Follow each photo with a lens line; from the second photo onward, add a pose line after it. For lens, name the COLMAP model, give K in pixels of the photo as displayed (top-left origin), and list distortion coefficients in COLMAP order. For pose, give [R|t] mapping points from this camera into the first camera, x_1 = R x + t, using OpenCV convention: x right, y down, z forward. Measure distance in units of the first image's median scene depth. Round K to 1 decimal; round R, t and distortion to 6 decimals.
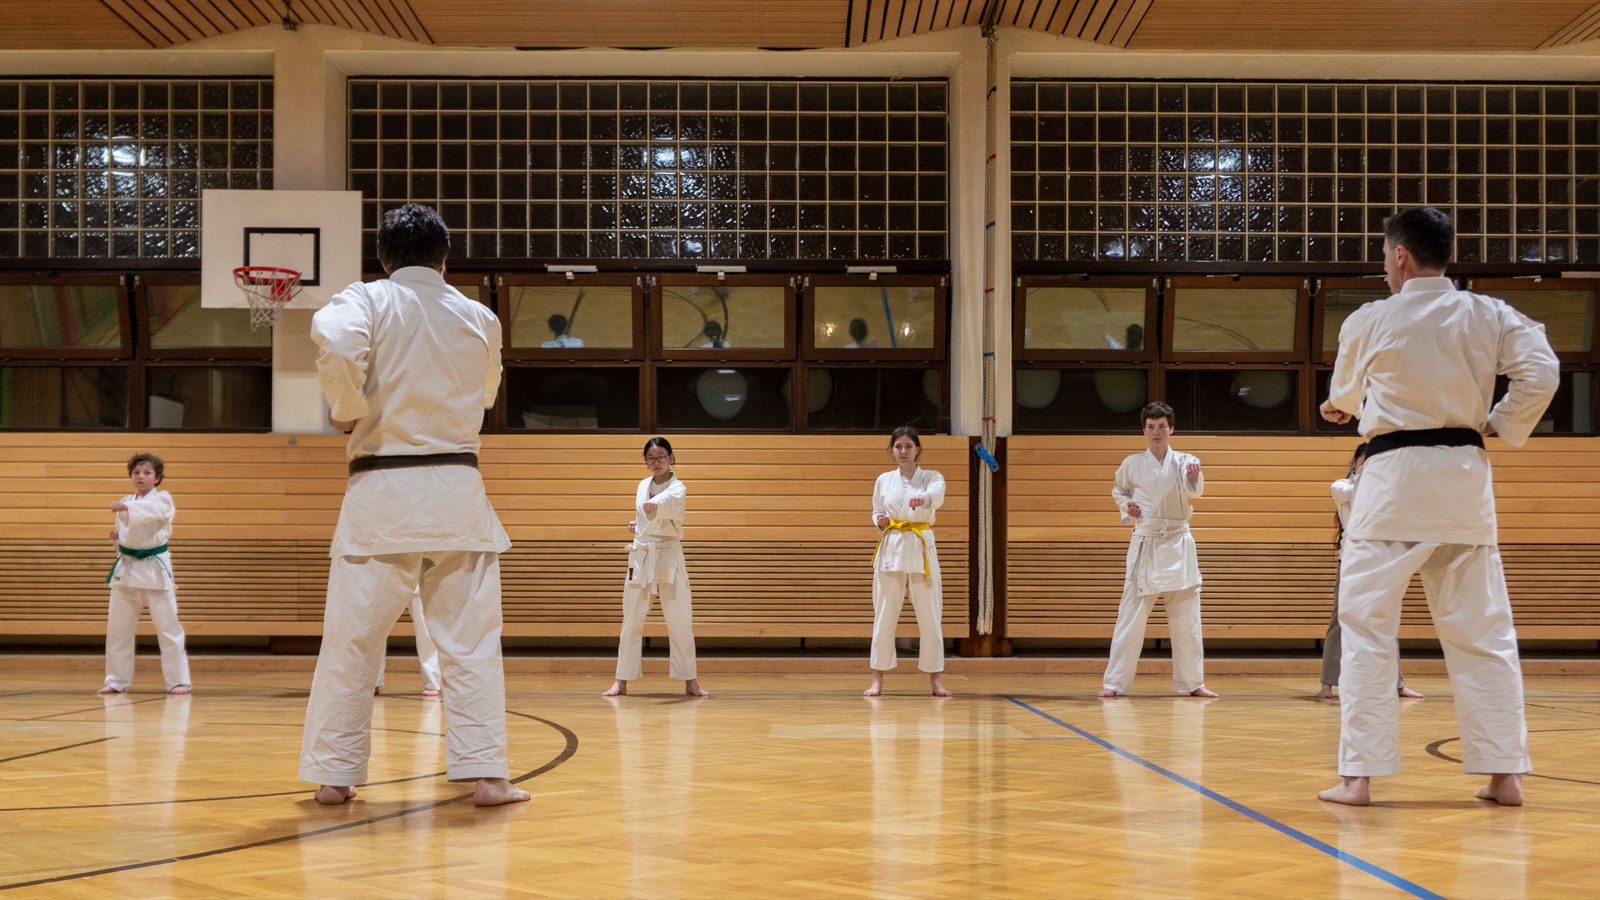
lens RADIAL K [[1586.2, 0, 798.9], [0, 1586.2, 501.6], [0, 0, 1]] dist [-0.027270, 0.000000]
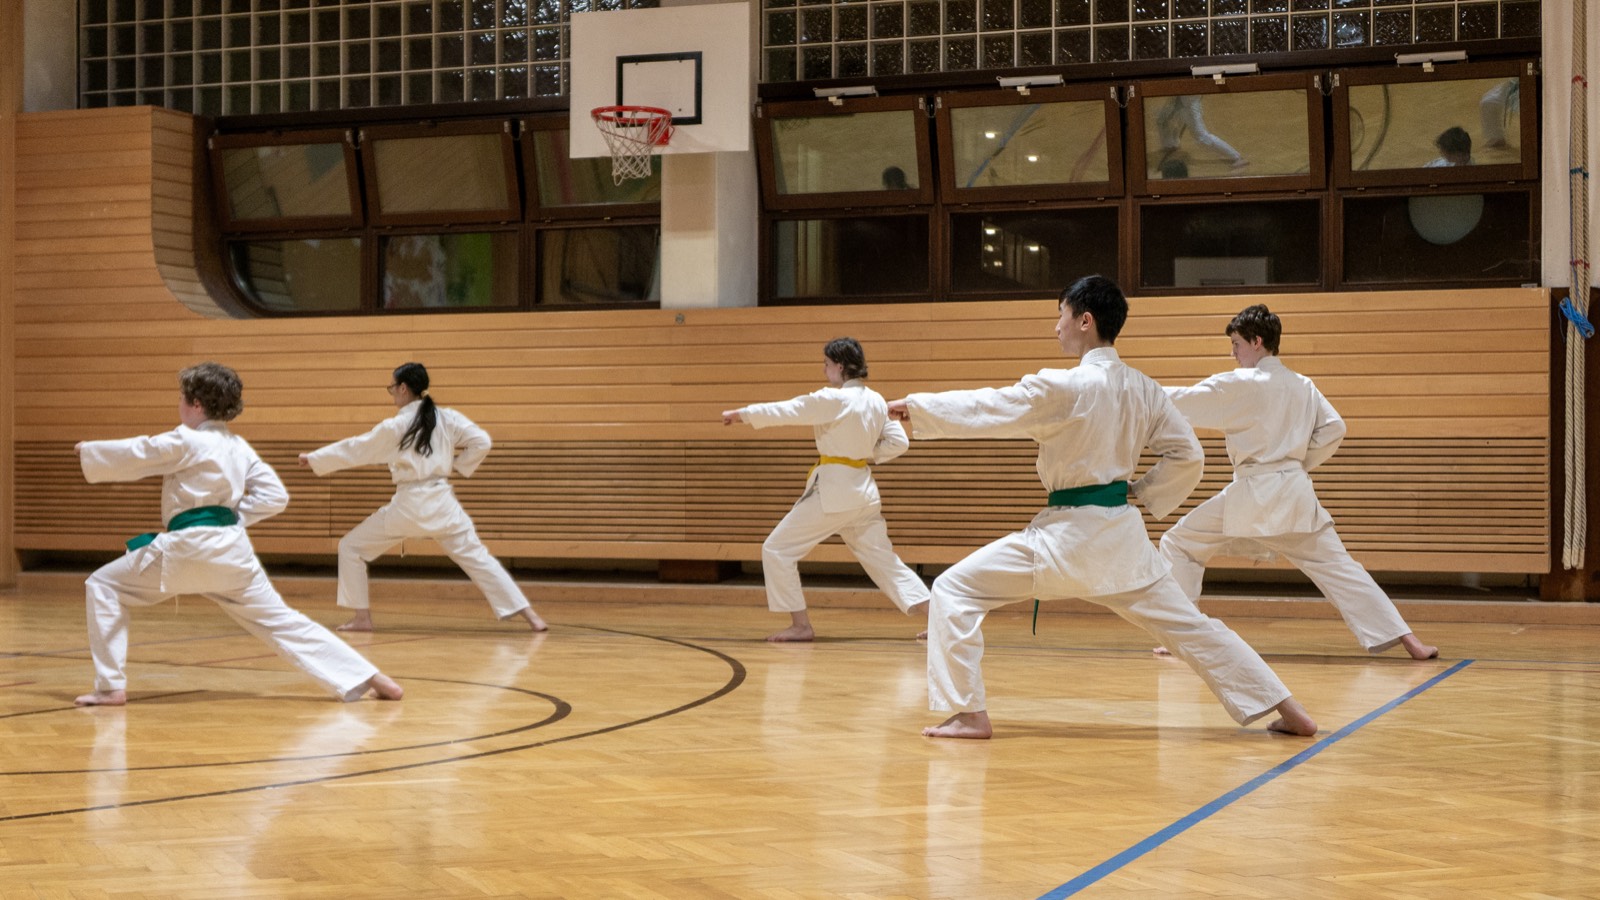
lens RADIAL K [[2126.7, 0, 800.9], [0, 2126.7, 446.8], [0, 0, 1]] dist [-0.028475, 0.000000]
pose [[0.942114, -0.004688, -0.335261, 0.101810], [0.014138, 0.999568, 0.025752, 0.000320], [0.334996, -0.029002, 0.941773, 0.000702]]
